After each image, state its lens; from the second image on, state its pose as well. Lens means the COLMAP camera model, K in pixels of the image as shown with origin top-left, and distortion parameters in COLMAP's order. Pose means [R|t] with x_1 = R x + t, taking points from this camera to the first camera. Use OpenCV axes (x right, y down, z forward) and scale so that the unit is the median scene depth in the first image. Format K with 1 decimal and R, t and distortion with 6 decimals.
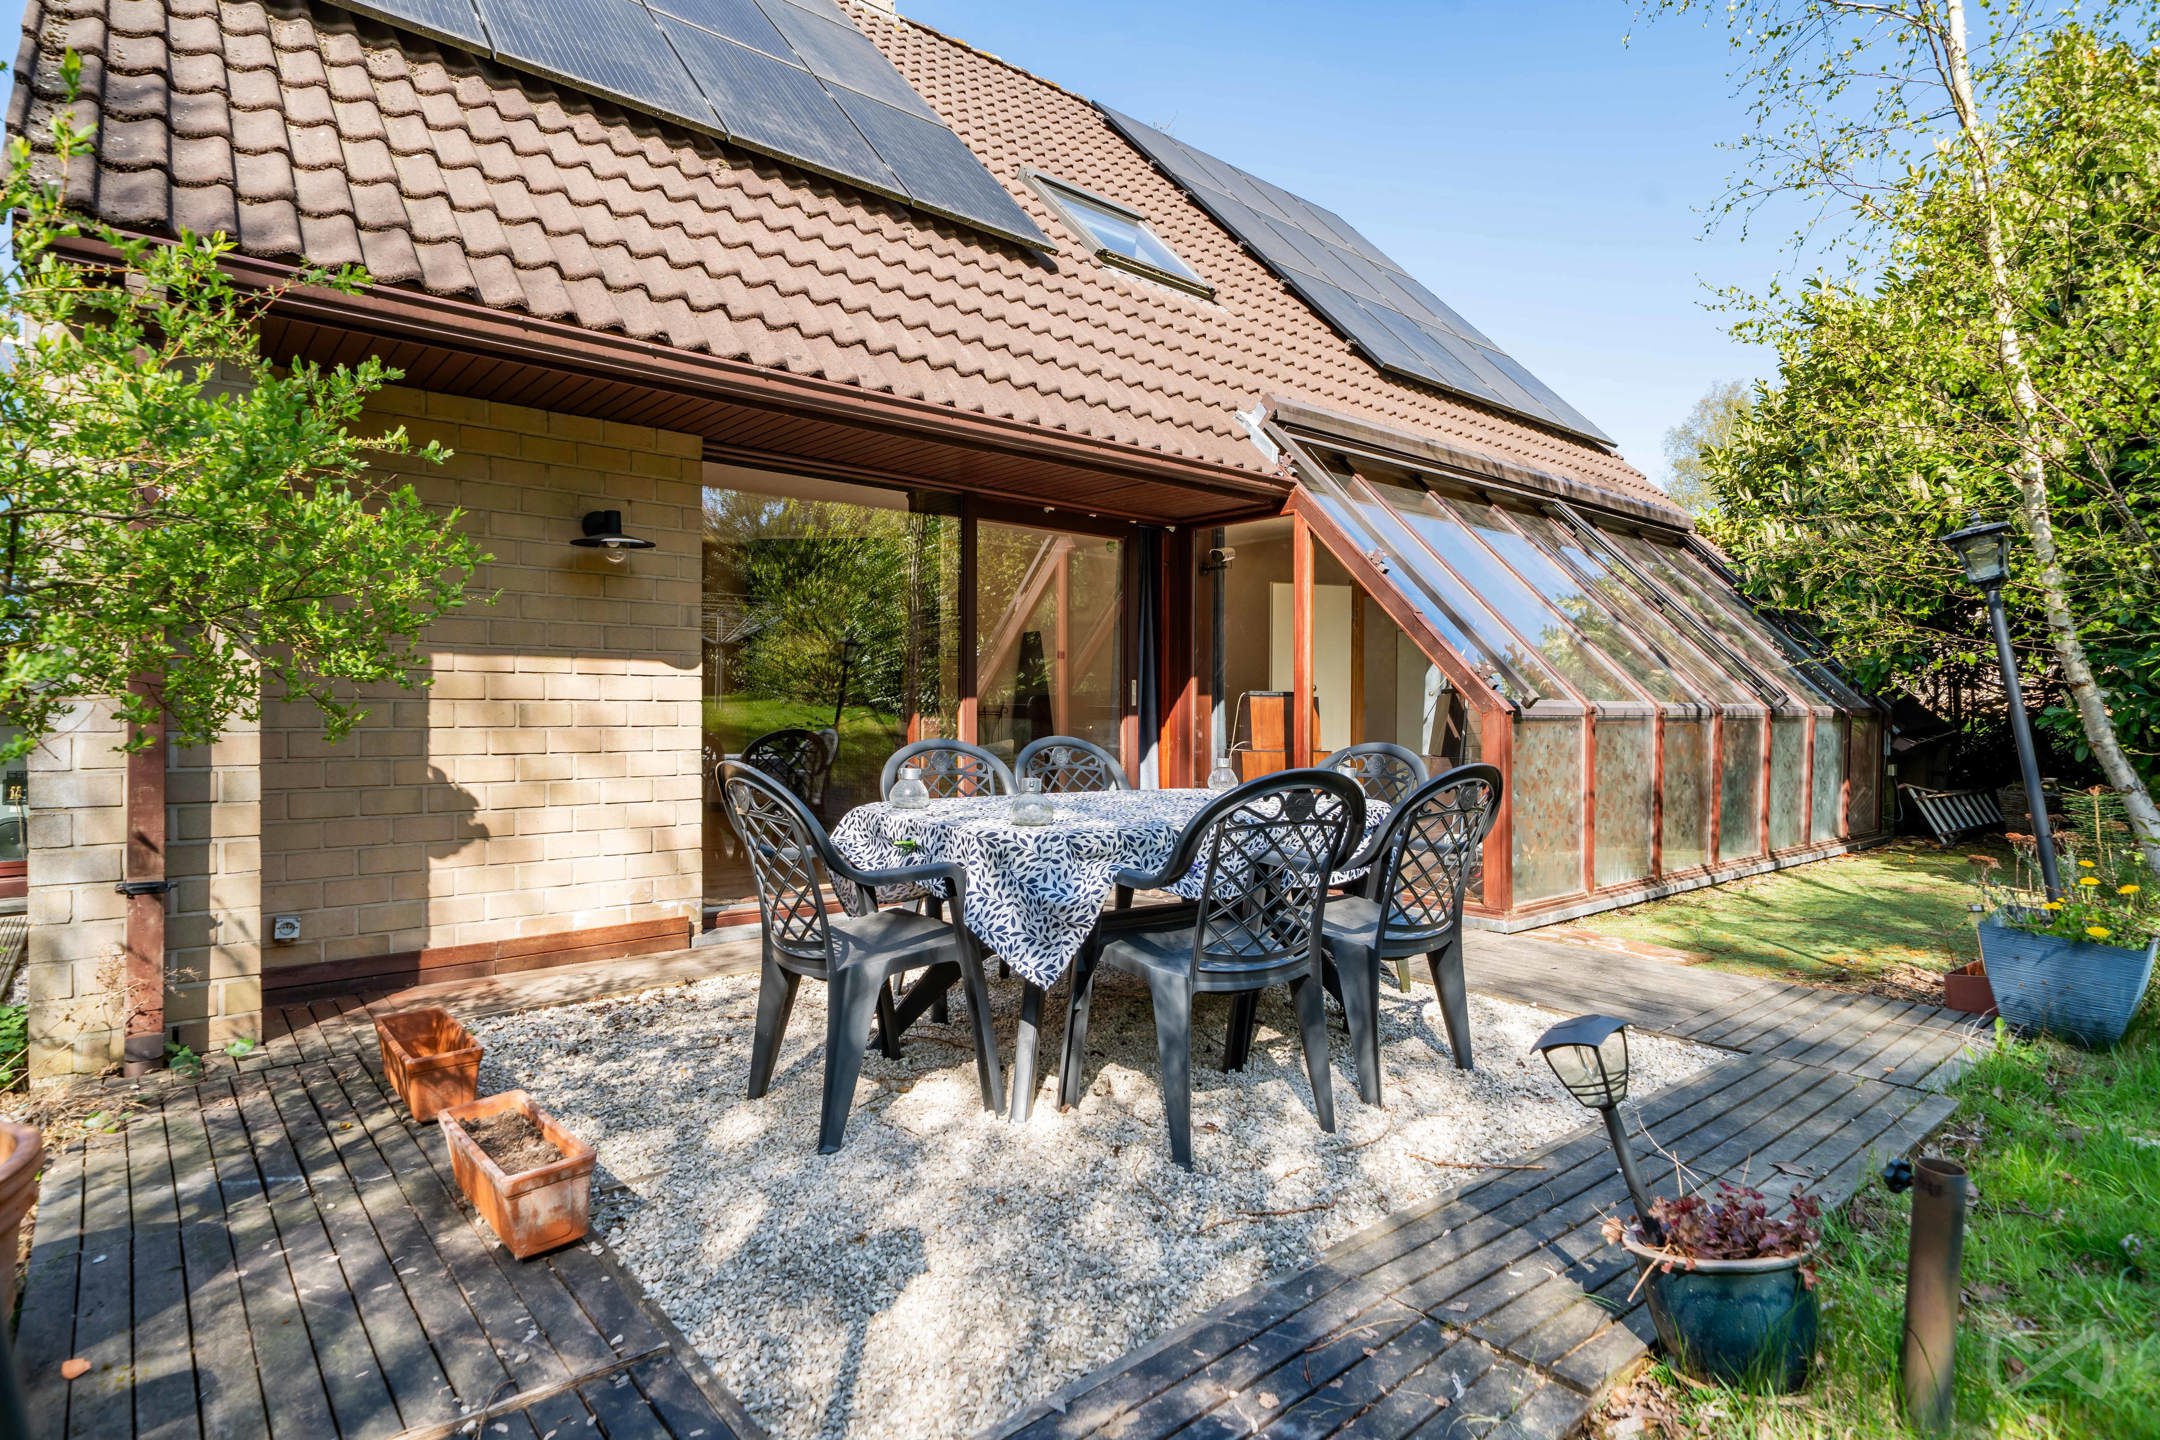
lens RADIAL K [[1130.2, 0, 1082.6], [0, 1130.2, 721.1], [0, 0, 1]] dist [0.006708, 0.000324]
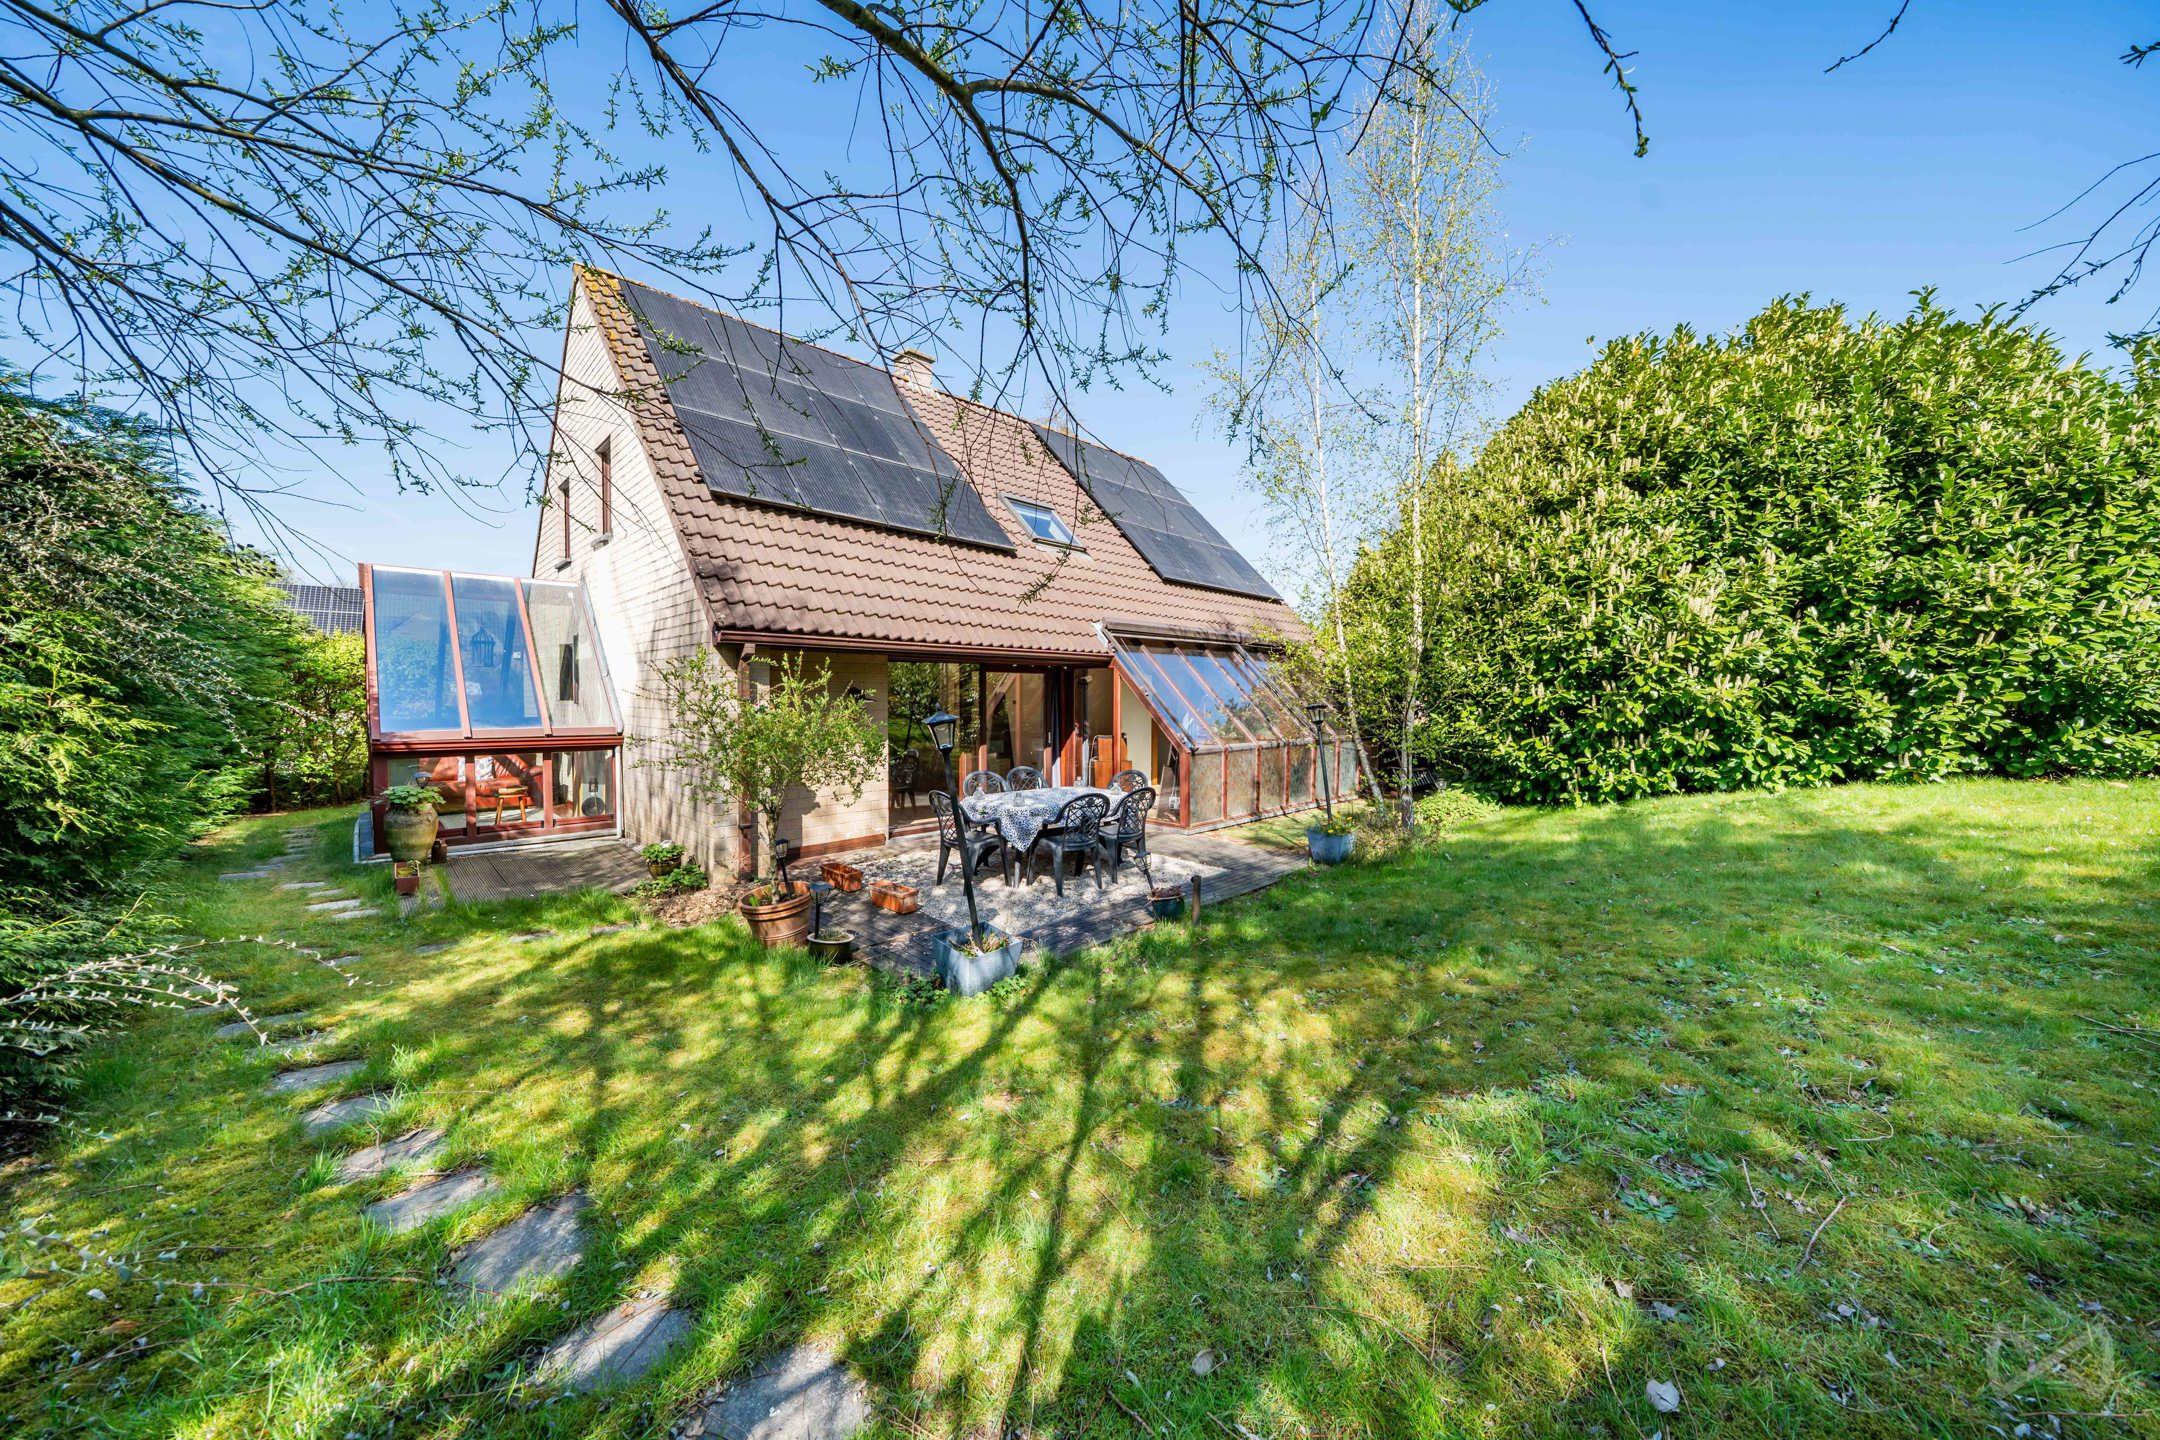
lens RADIAL K [[729.0, 0, 1077.4], [0, 729.0, 713.0], [0, 0, 1]] dist [-0.002218, -0.000049]
pose [[0.996847, -0.002635, 0.079304, -0.041569], [0.001600, 0.999913, 0.013105, -0.218132], [-0.079332, -0.012936, 0.996764, -1.220819]]
